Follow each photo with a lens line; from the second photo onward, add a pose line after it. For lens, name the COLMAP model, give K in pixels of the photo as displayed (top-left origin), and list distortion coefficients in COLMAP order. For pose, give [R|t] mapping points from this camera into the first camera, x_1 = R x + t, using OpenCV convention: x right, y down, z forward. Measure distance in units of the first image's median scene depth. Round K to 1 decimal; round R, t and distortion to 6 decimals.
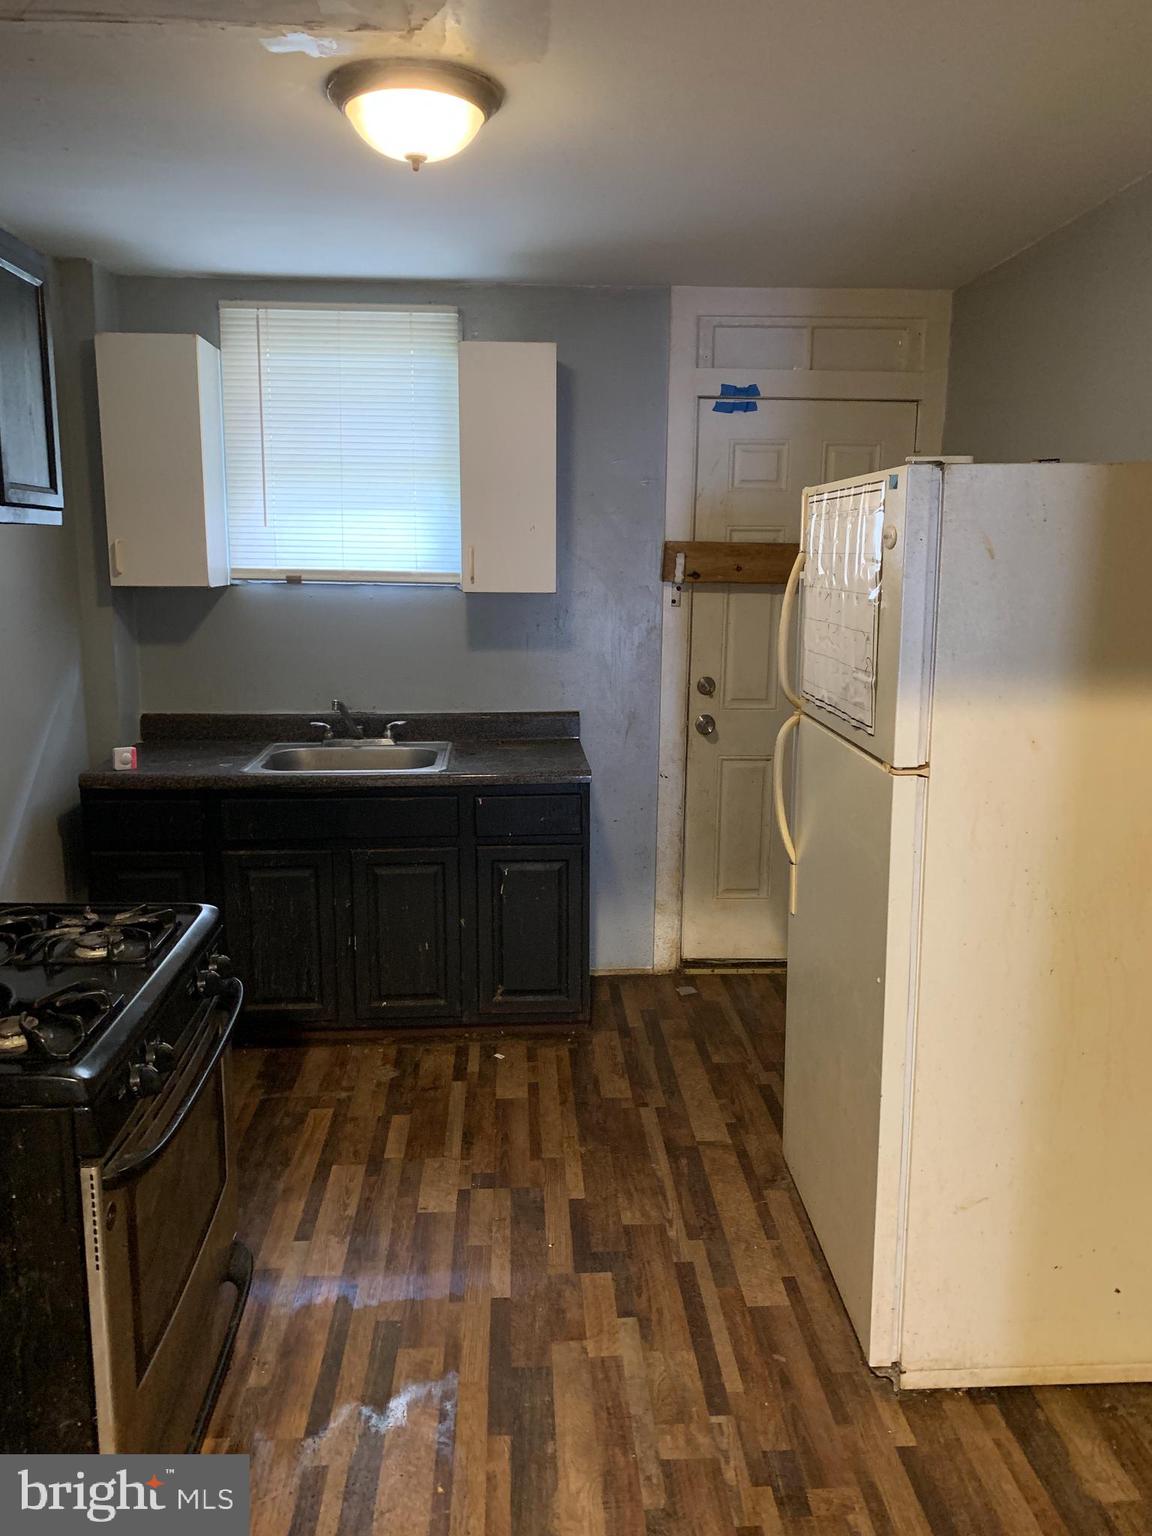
lens RADIAL K [[1180.0, 0, 576.0], [0, 1180.0, 768.0], [0, 0, 1]] dist [0.117457, -0.224819]
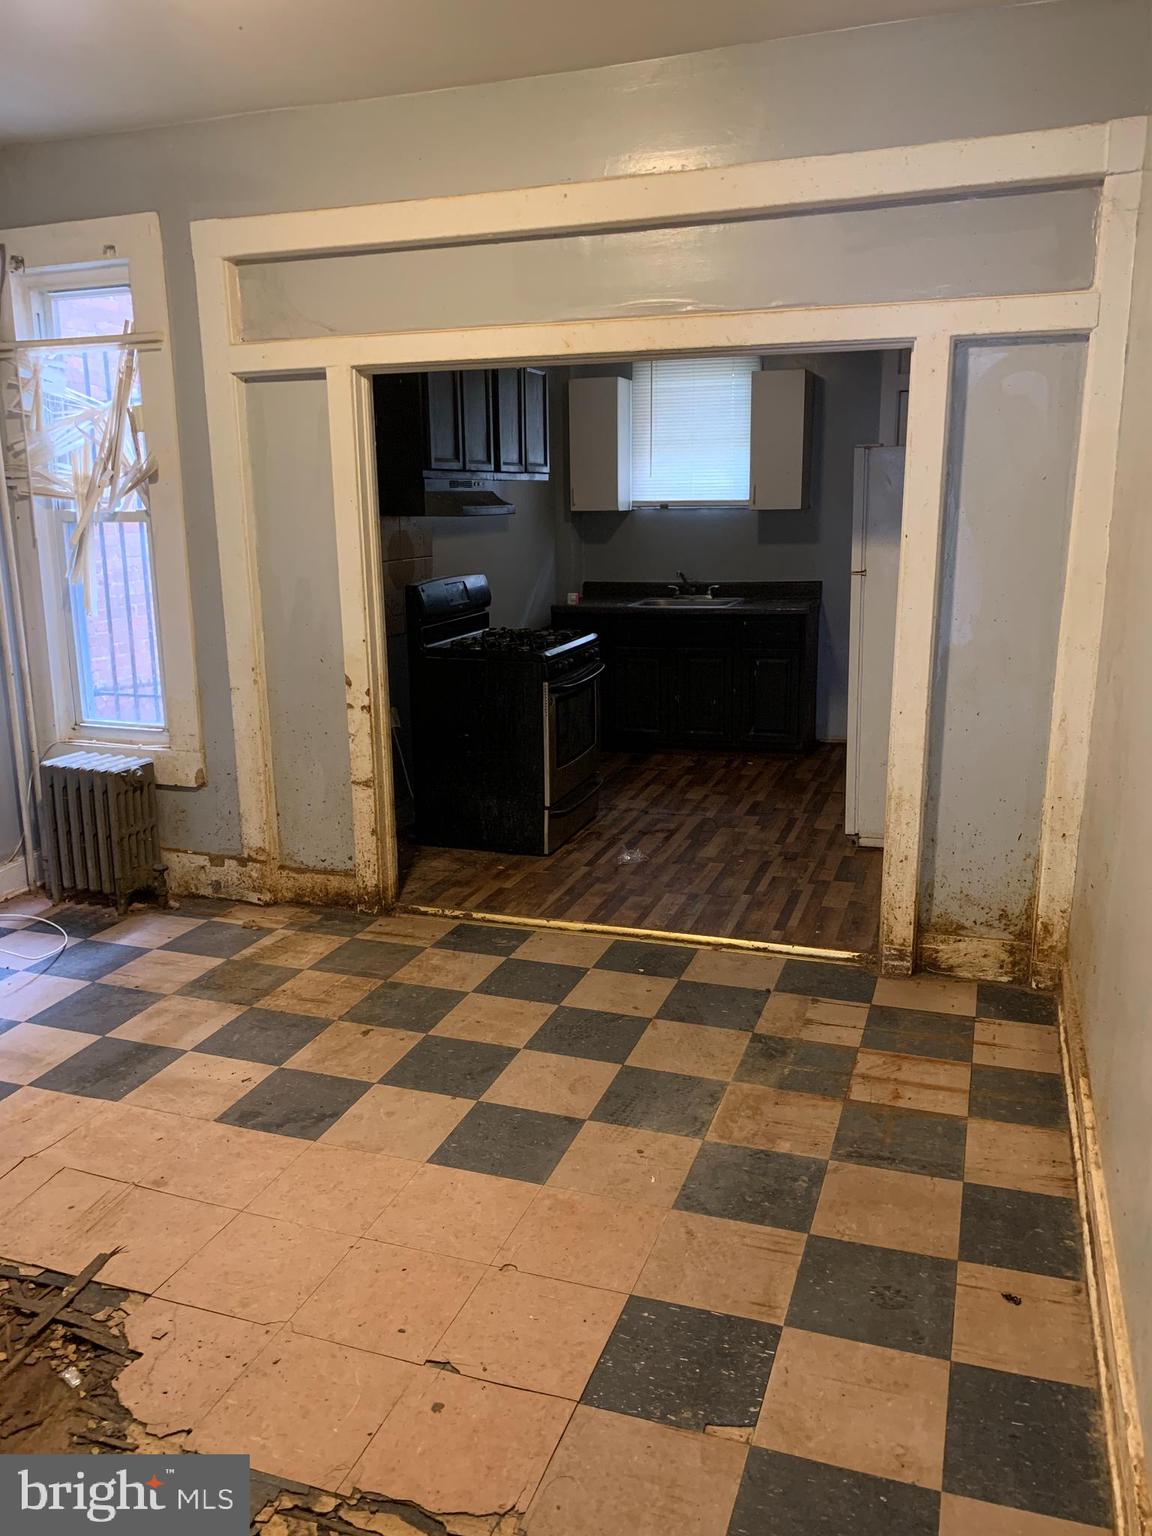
lens RADIAL K [[1180.0, 0, 576.0], [0, 1180.0, 768.0], [0, 0, 1]] dist [0.117457, -0.224819]
pose [[0.928415, 0.066938, -0.365466, 0.351128], [-0.049919, 0.997192, 0.055831, 0.156324], [0.368177, -0.033590, 0.929149, -0.800363]]
